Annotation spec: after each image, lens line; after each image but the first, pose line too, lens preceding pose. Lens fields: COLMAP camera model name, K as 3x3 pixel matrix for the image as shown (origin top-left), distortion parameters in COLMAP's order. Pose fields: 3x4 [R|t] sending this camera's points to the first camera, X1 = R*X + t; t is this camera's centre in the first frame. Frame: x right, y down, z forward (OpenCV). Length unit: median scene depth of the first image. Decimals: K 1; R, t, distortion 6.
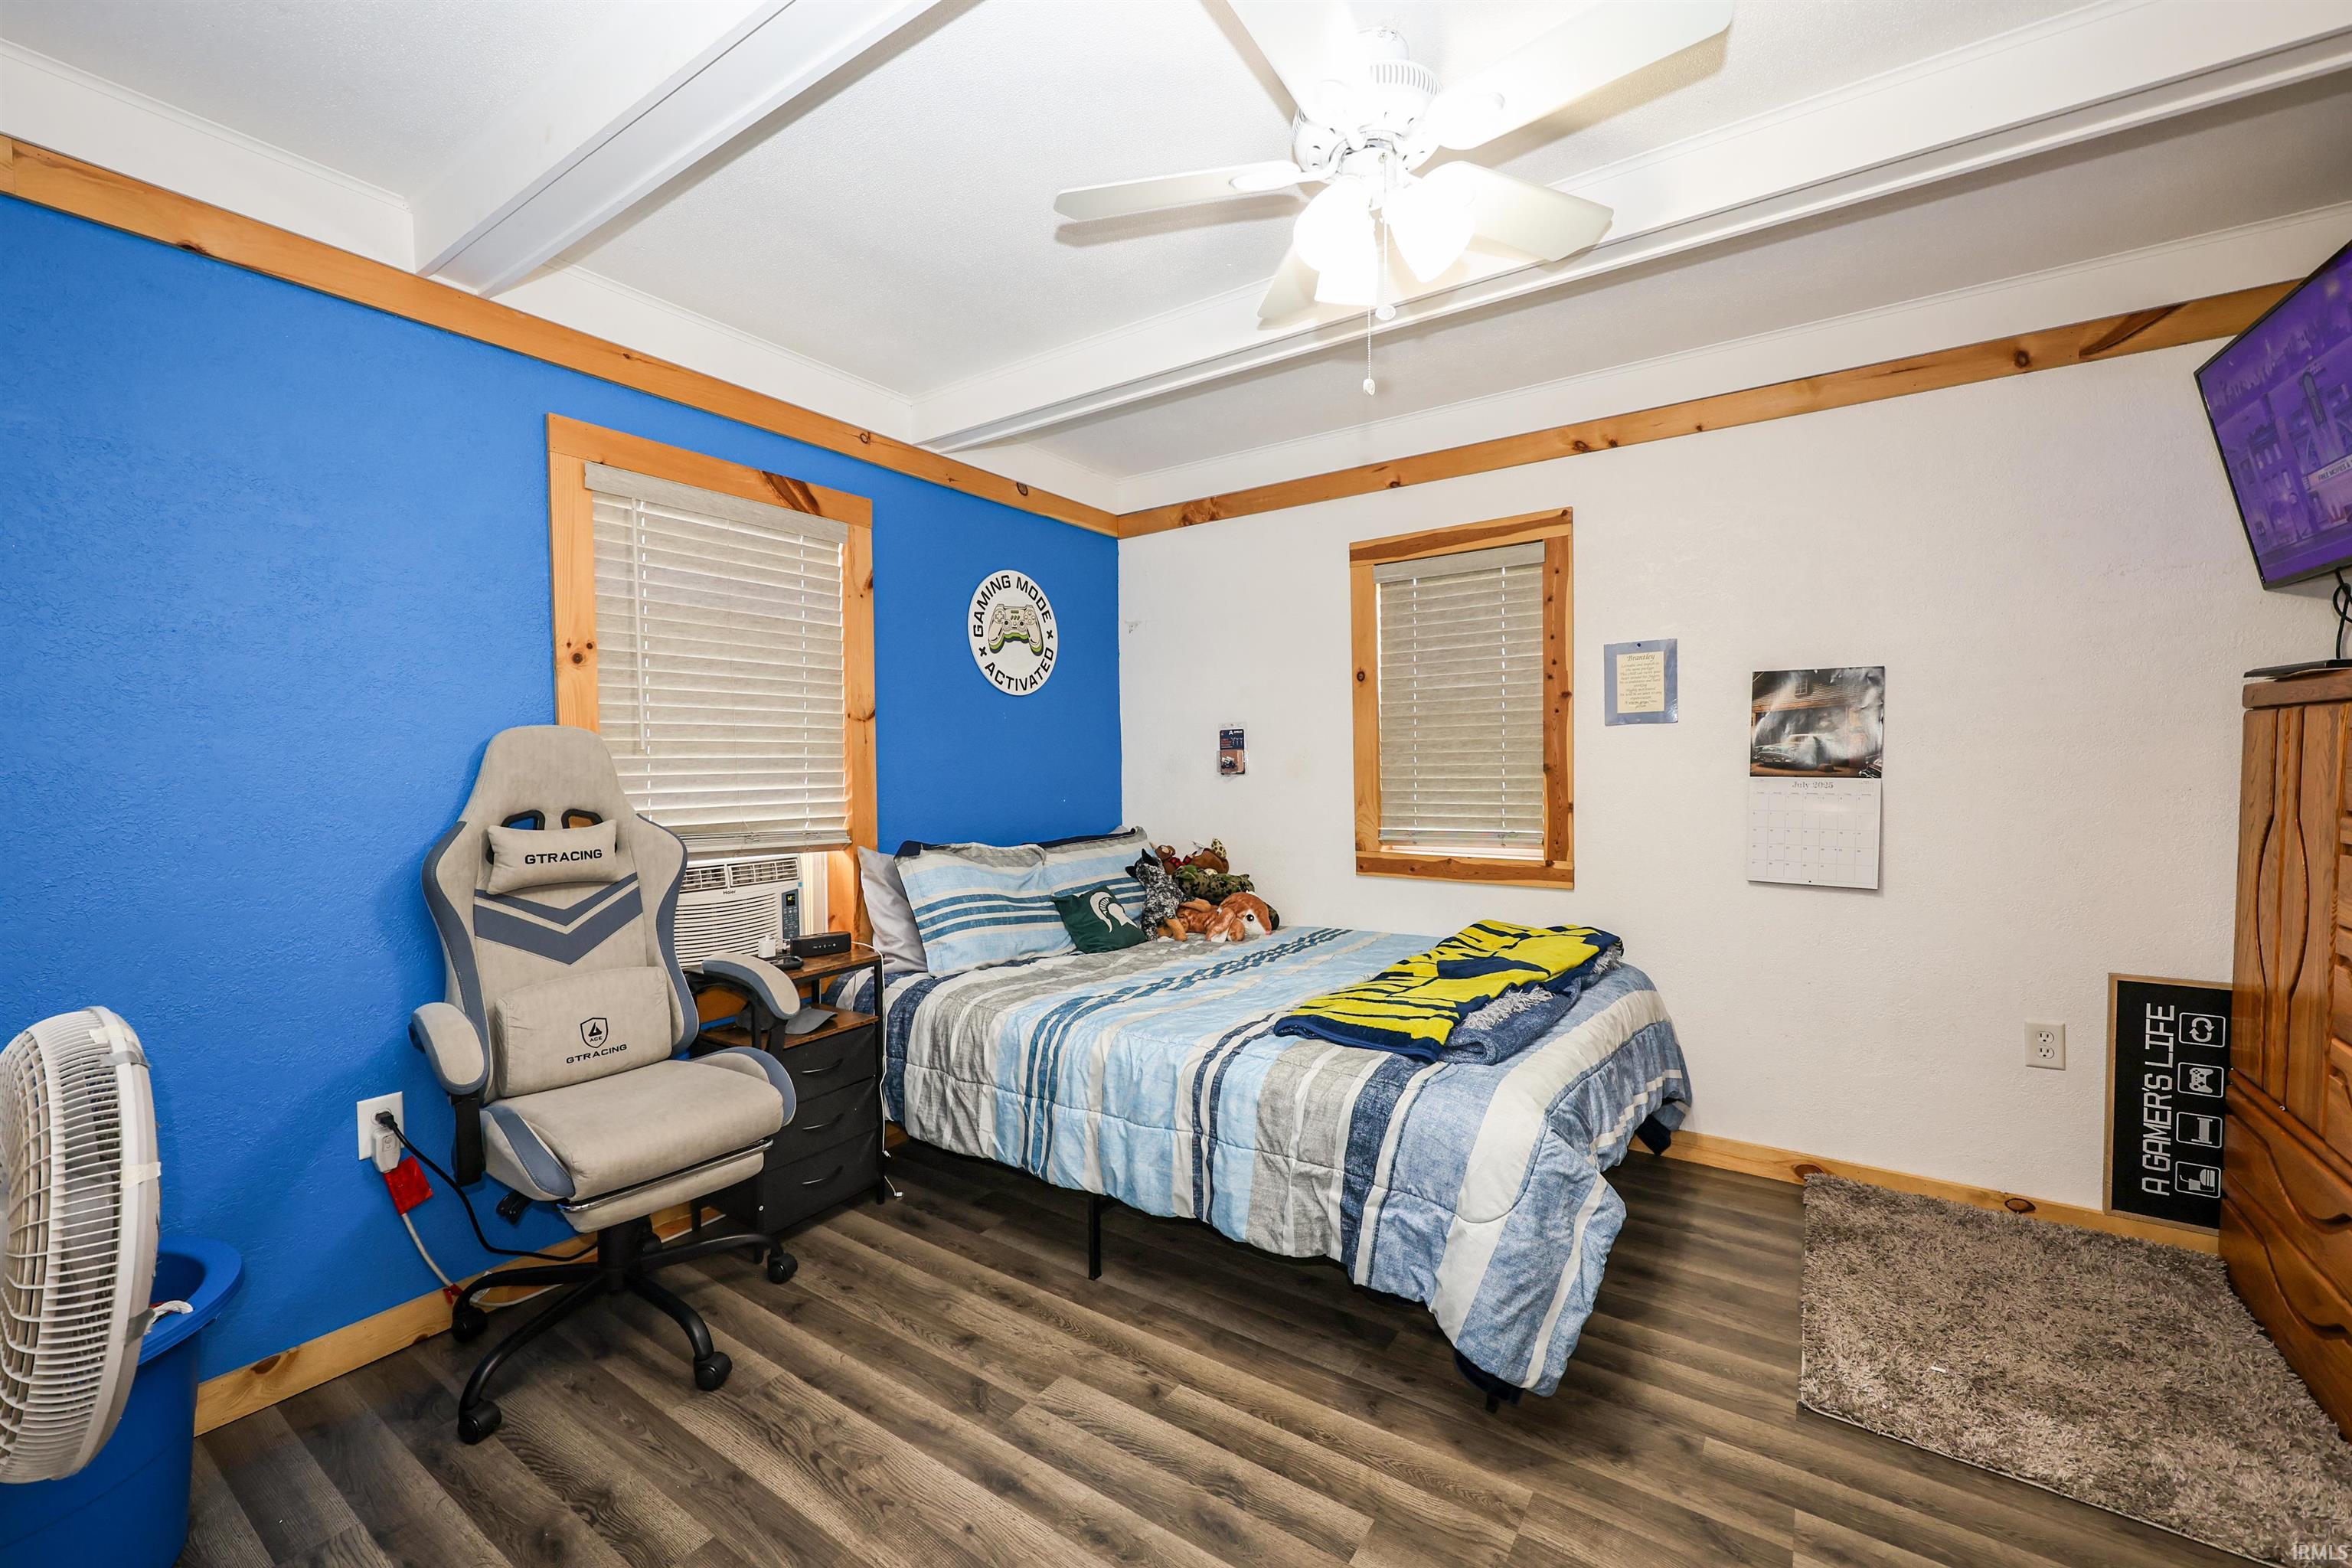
lens RADIAL K [[947.0, 0, 1180.7], [0, 947.0, 790.3], [0, 0, 1]] dist [-0.002093, -0.000579]
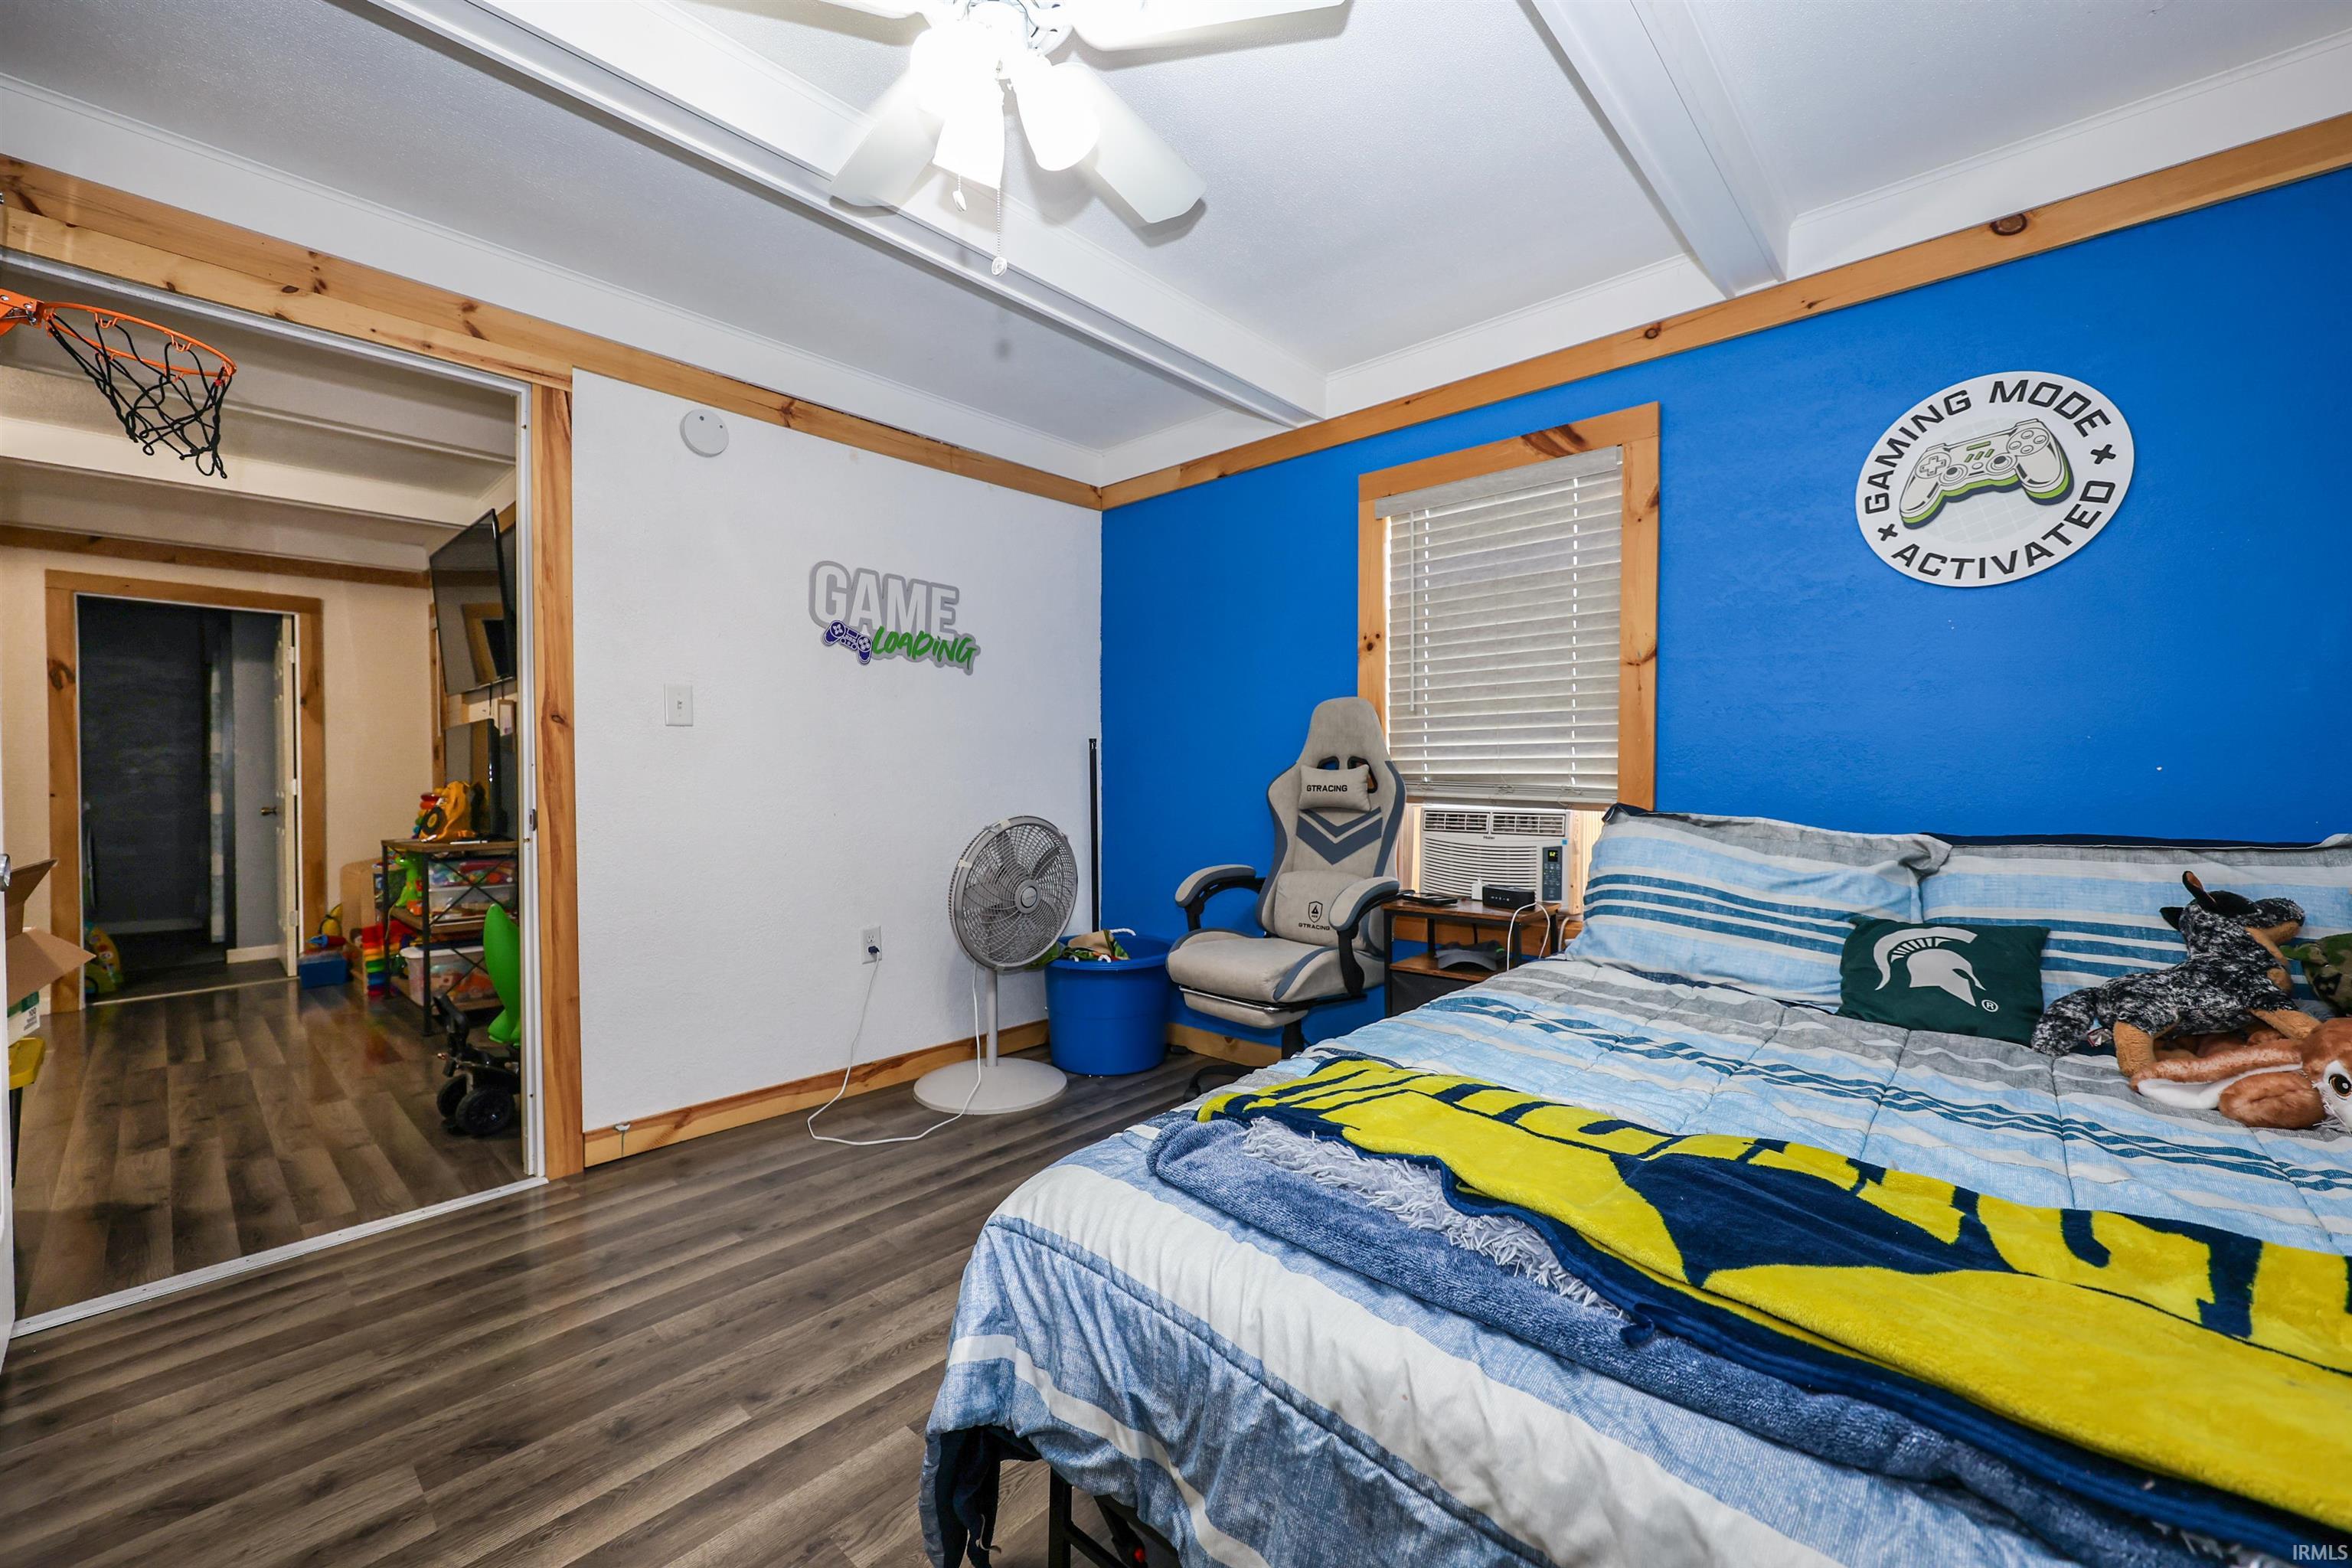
lens RADIAL K [[947.0, 0, 1166.5], [0, 947.0, 782.7], [0, 0, 1]] dist [-0.002093, -0.000579]
pose [[-0.150164, 0.021662, -0.988424, 0.607744], [-0.021990, 0.999439, 0.025244, 0.023060], [0.988417, 0.025526, -0.149603, 0.733013]]
